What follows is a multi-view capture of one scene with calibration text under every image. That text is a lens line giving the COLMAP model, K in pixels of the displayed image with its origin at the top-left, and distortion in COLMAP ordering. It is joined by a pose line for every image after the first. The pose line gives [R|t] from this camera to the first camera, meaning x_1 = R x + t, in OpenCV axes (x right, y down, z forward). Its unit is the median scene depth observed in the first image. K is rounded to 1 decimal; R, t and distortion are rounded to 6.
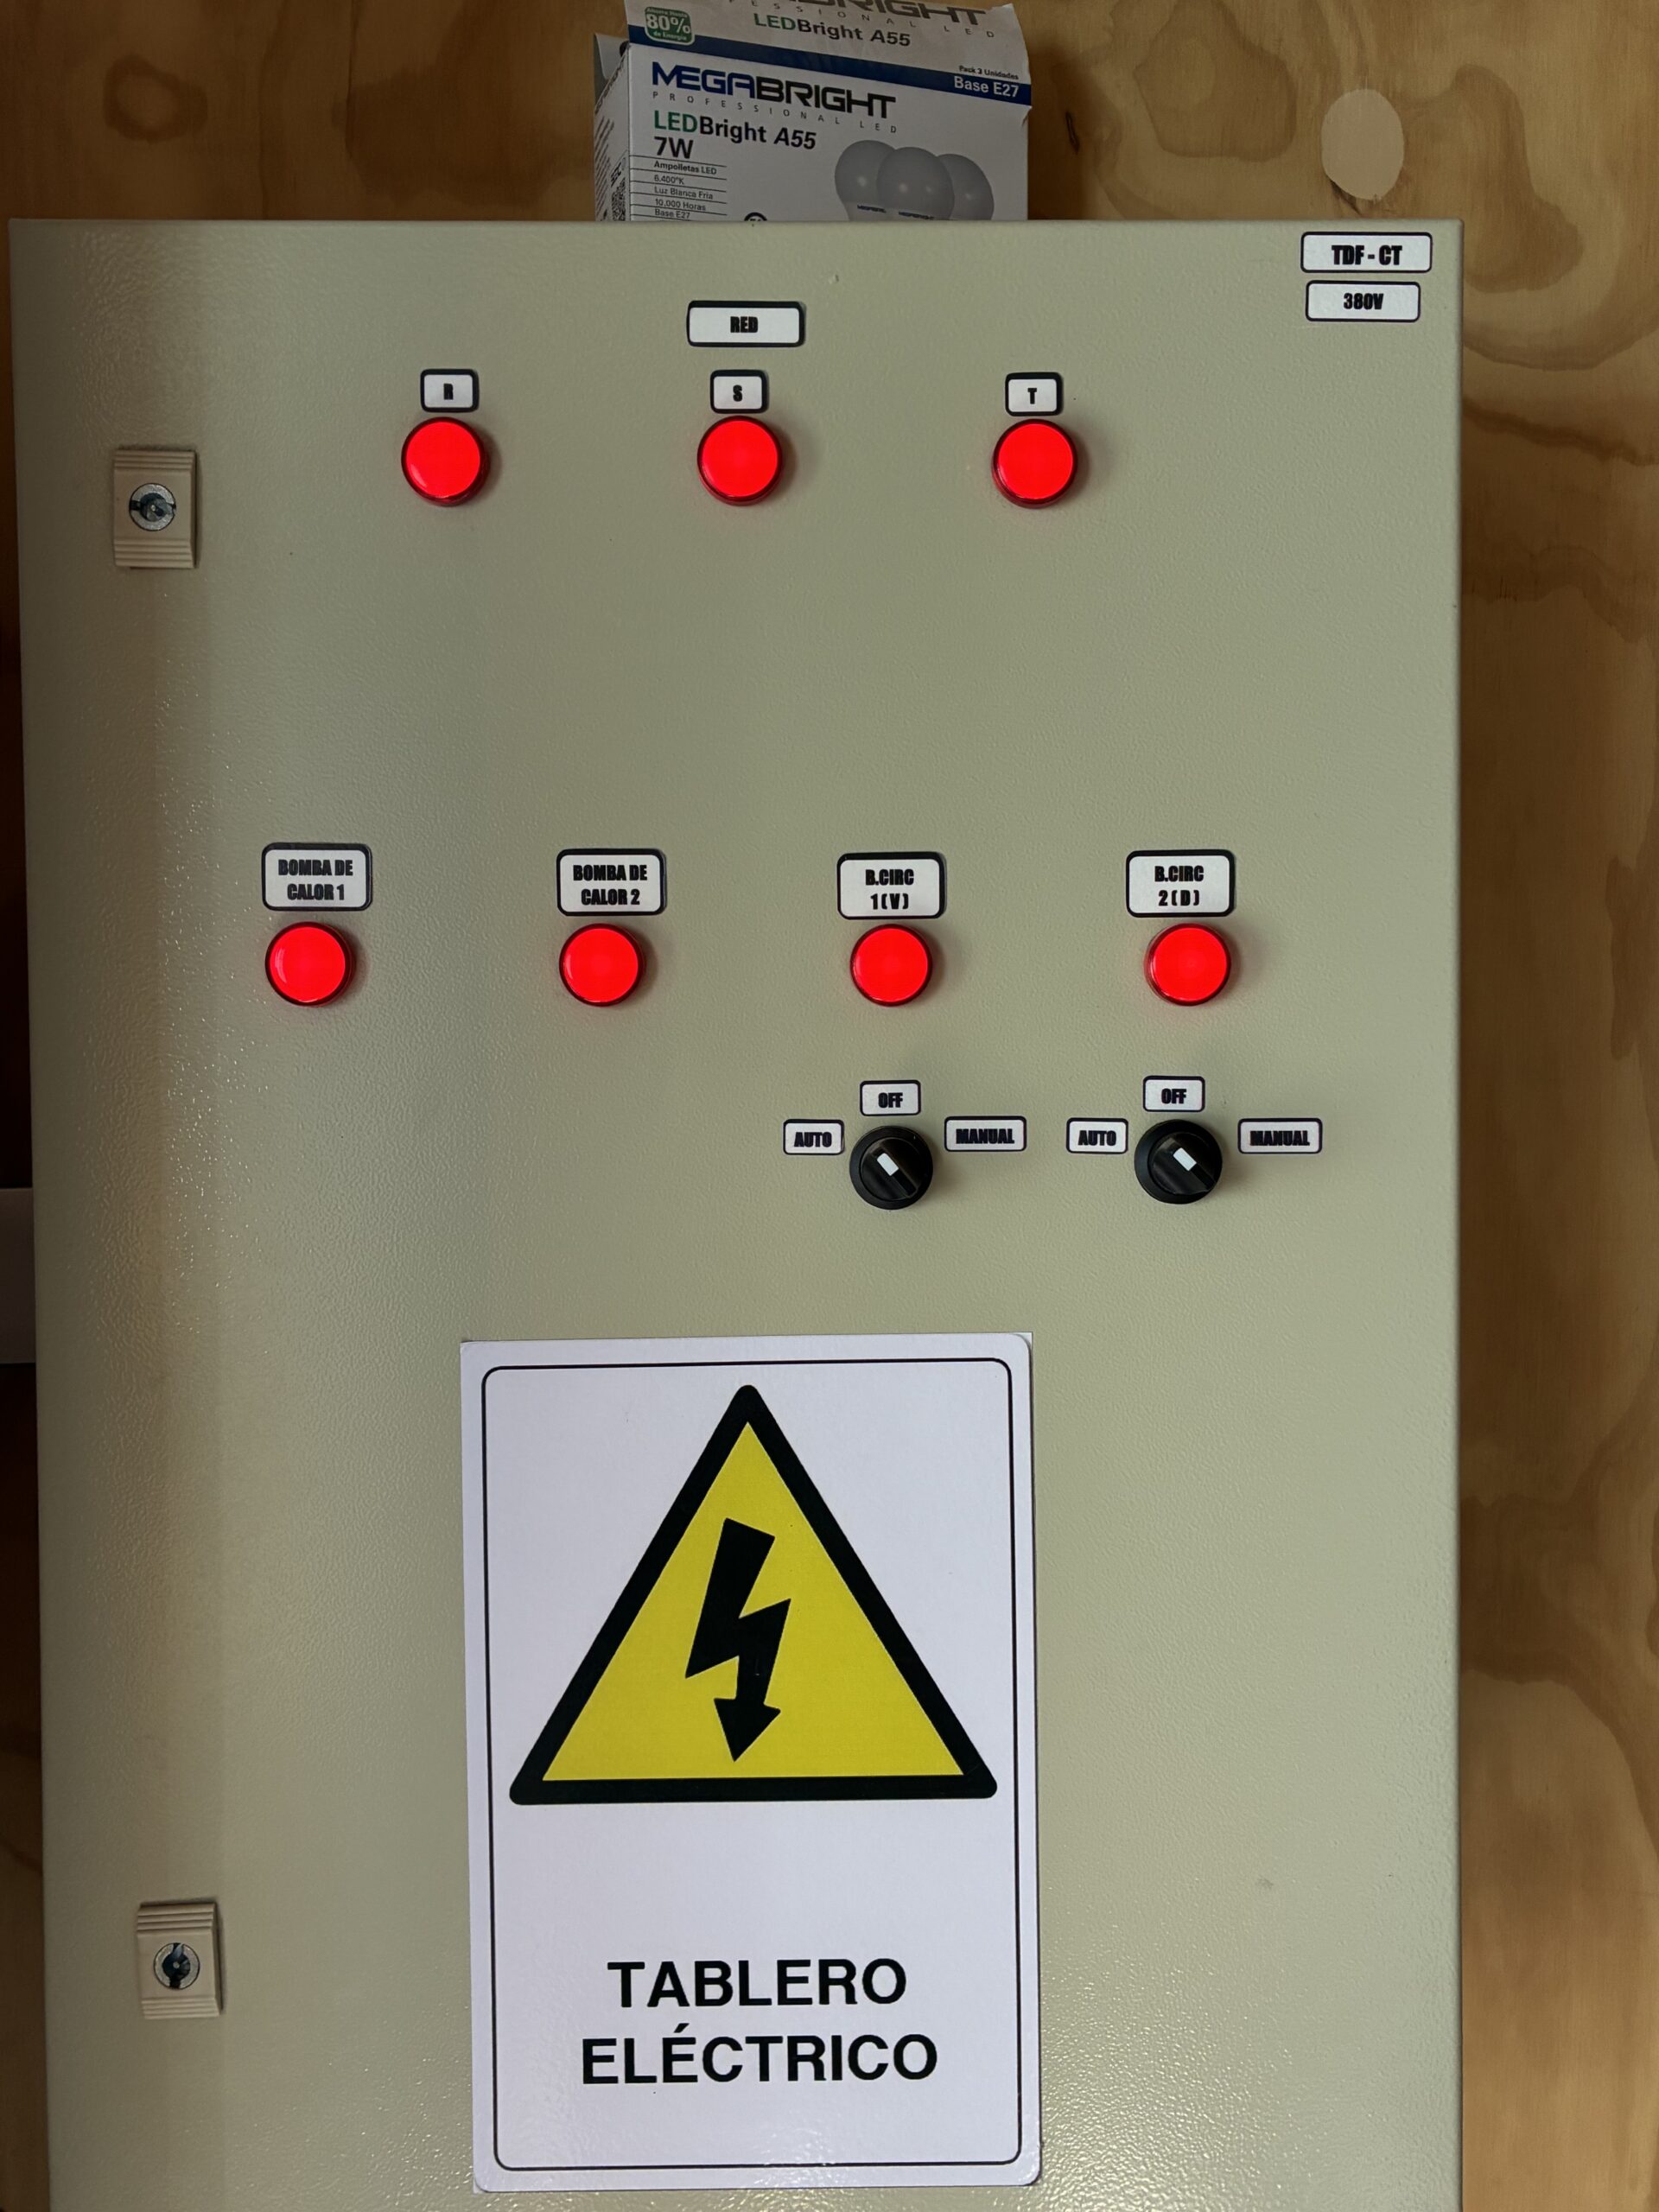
lens RADIAL K [[1912.8, 0, 829.5], [0, 1912.8, 1106.0], [0, 0, 1]] dist [0.002493, 0.007258]
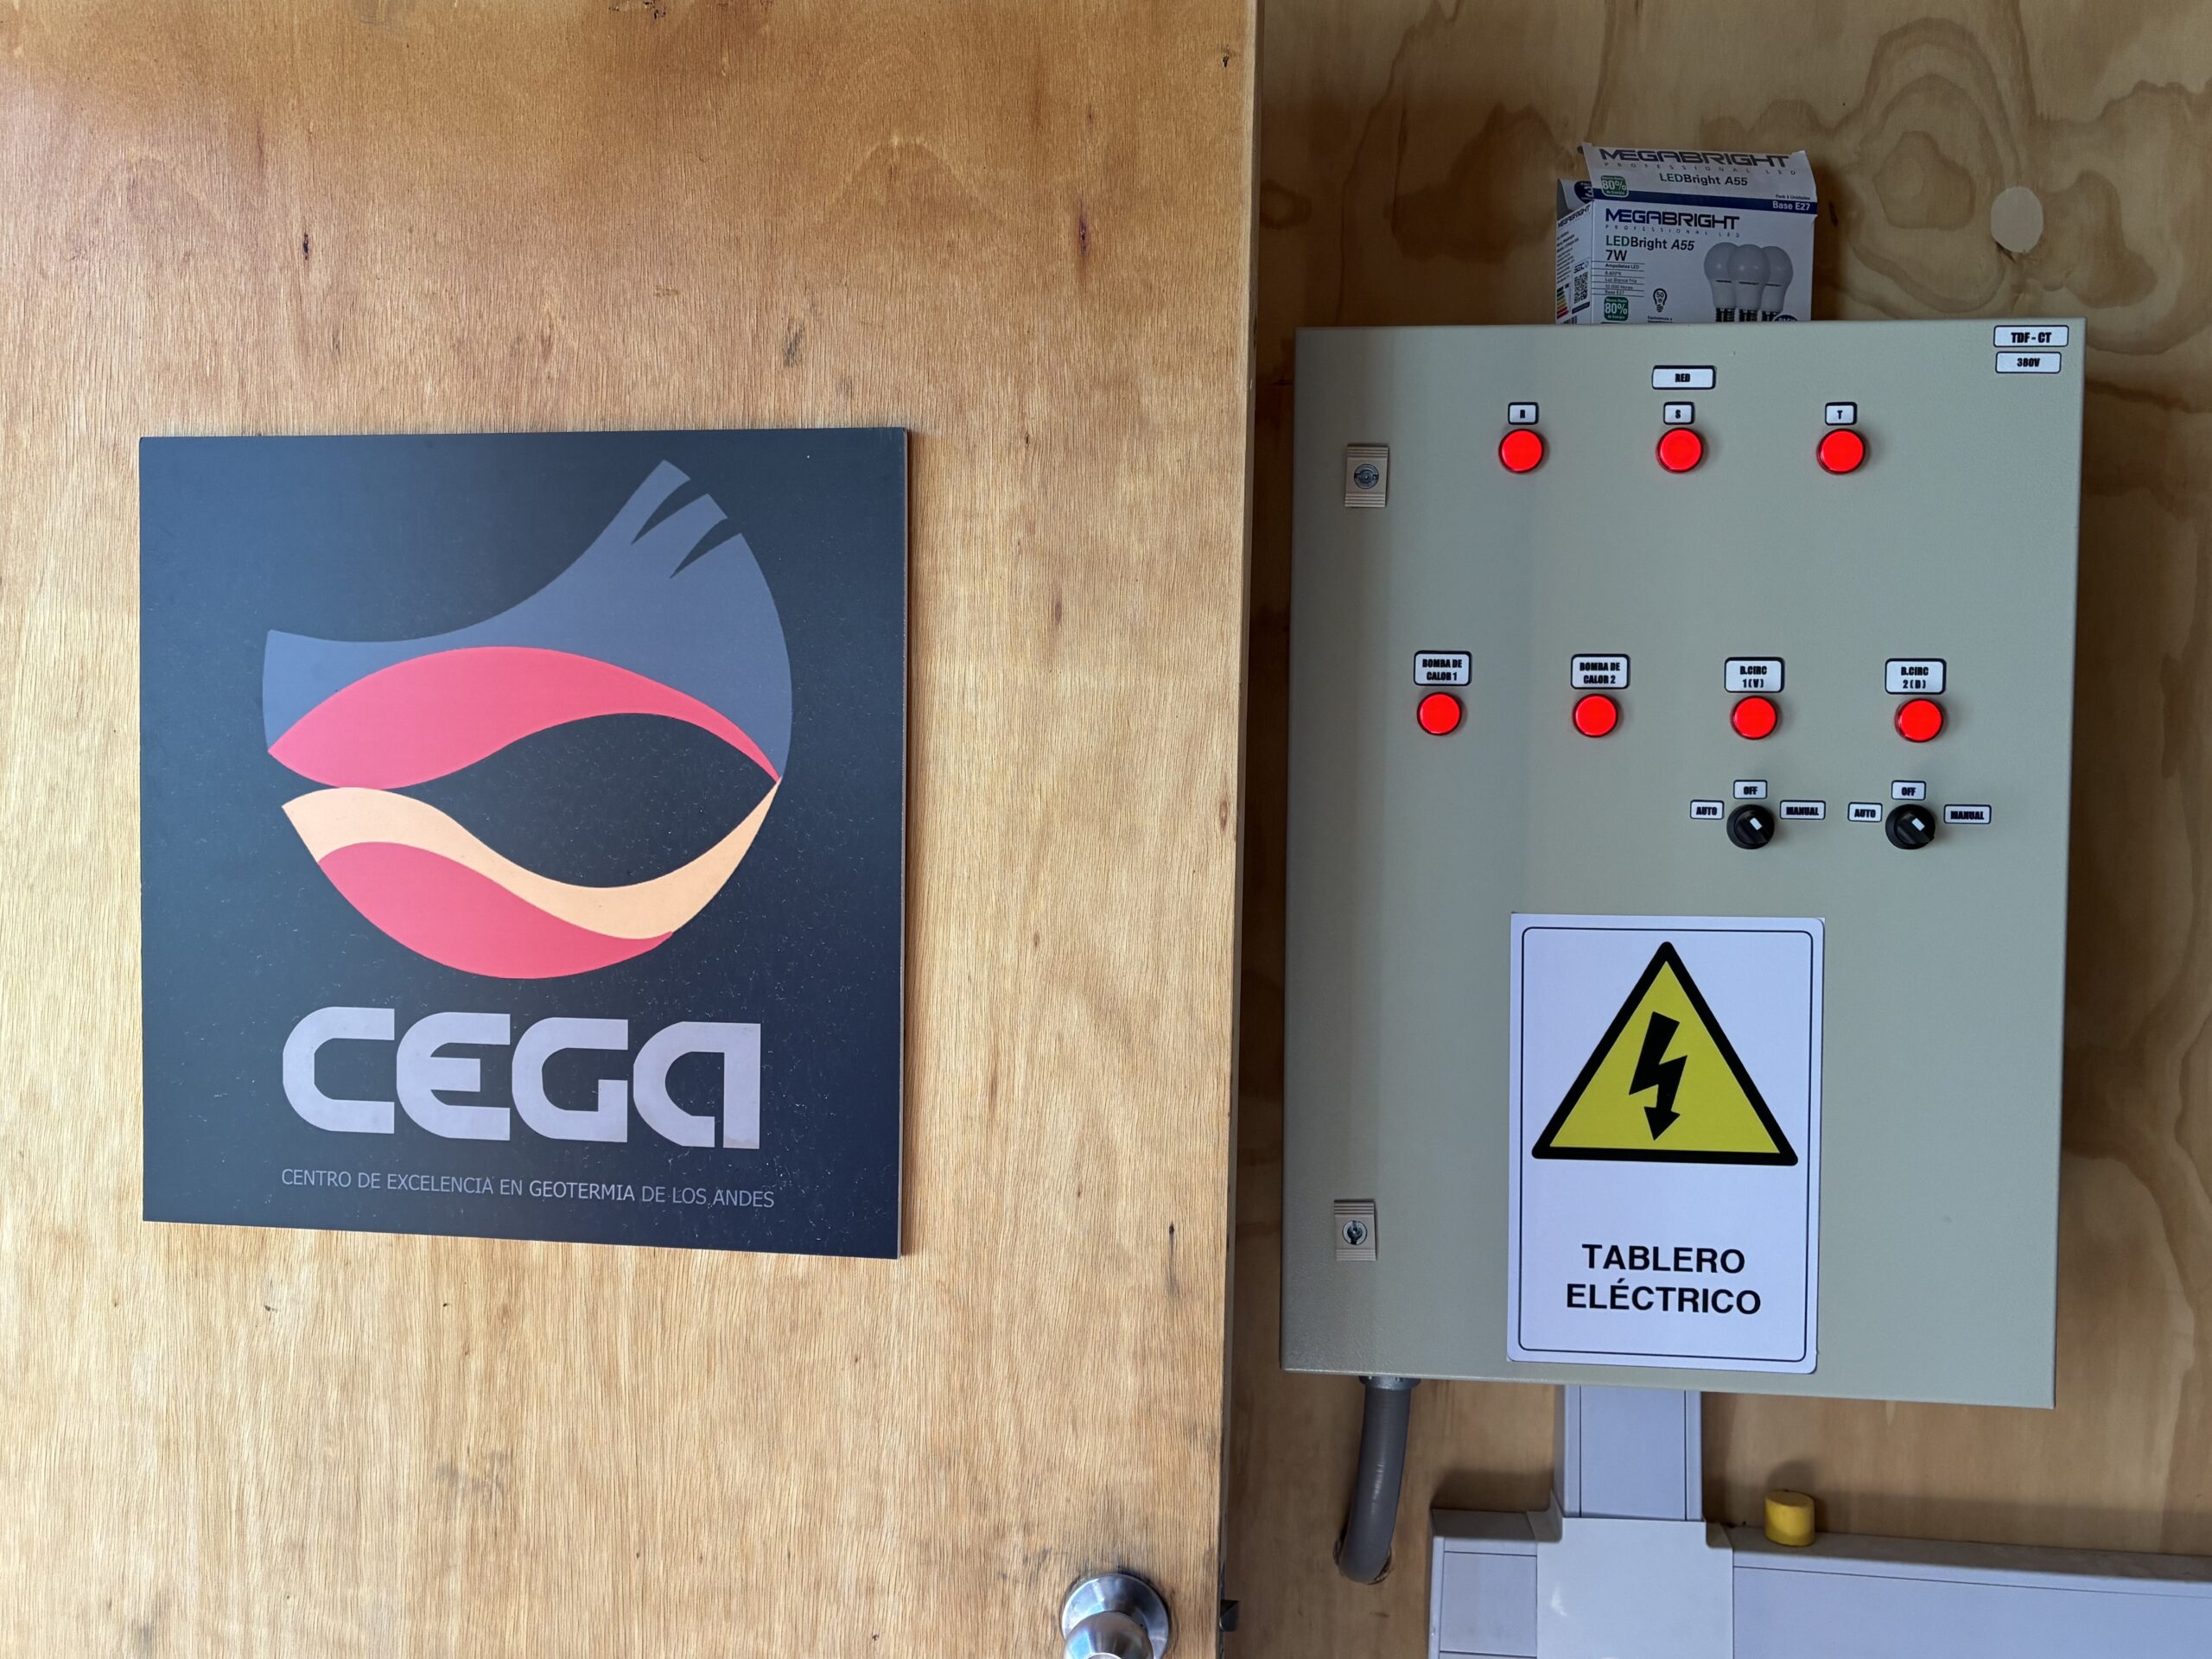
lens RADIAL K [[1868.0, 0, 1106.0], [0, 1868.0, 829.5], [0, 0, 1]] dist [-0.041395, 0.070310]
pose [[0.990932, 0.022531, -0.132462, -0.347254], [-0.020824, 0.999681, 0.014258, 0.022130], [0.132741, -0.011370, 0.991086, -0.877174]]
